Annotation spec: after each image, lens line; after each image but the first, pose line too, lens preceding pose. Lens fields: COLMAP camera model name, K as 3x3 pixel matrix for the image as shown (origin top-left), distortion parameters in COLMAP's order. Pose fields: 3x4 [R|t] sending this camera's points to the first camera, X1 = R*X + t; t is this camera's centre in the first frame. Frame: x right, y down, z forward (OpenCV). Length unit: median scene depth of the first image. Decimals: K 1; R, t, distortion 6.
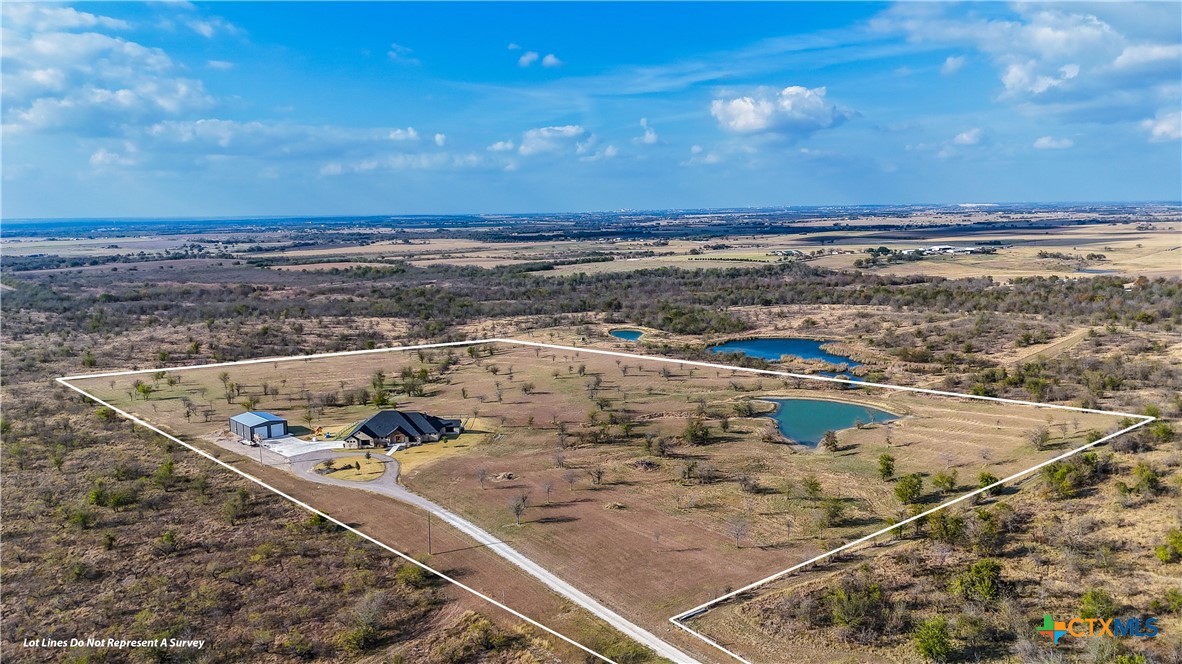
lens RADIAL K [[897.4, 0, 591.0], [0, 897.4, 332.0], [0, 0, 1]] dist [0.081339, -0.084857]
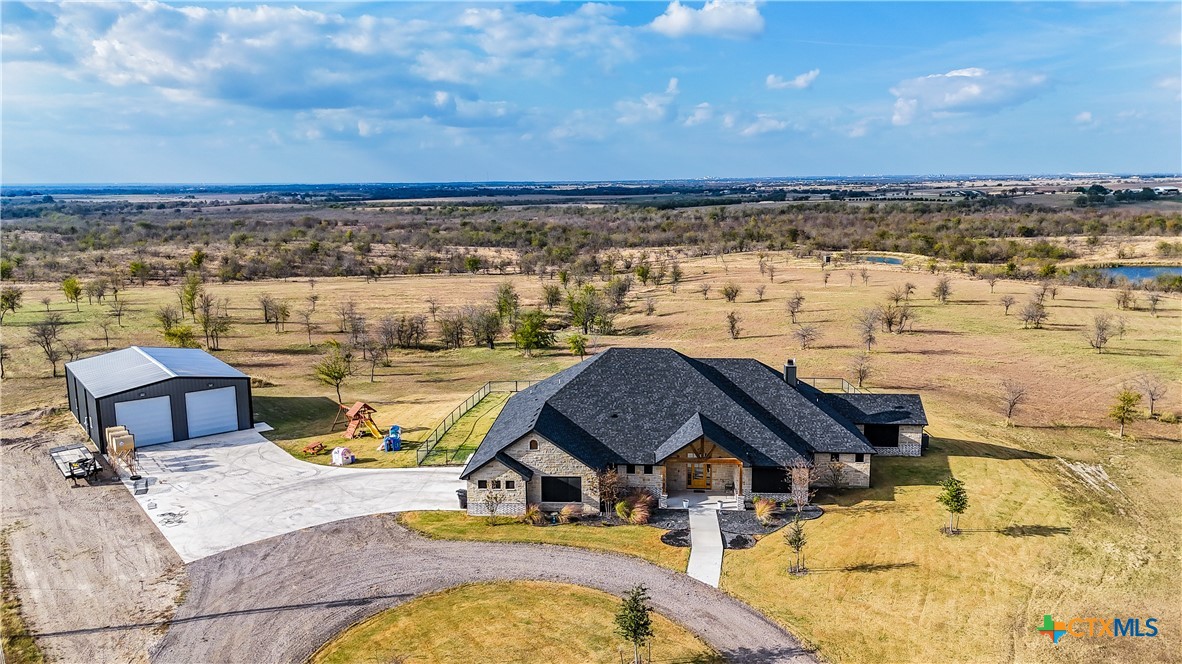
lens RADIAL K [[897.4, 0, 591.0], [0, 897.4, 332.0], [0, 0, 1]] dist [0.081339, -0.084857]
pose [[0.996305, 0.024462, -0.082332, -0.210910], [-0.021933, 0.999264, 0.031481, 0.073293], [0.083041, -0.029559, 0.996108, 0.736606]]
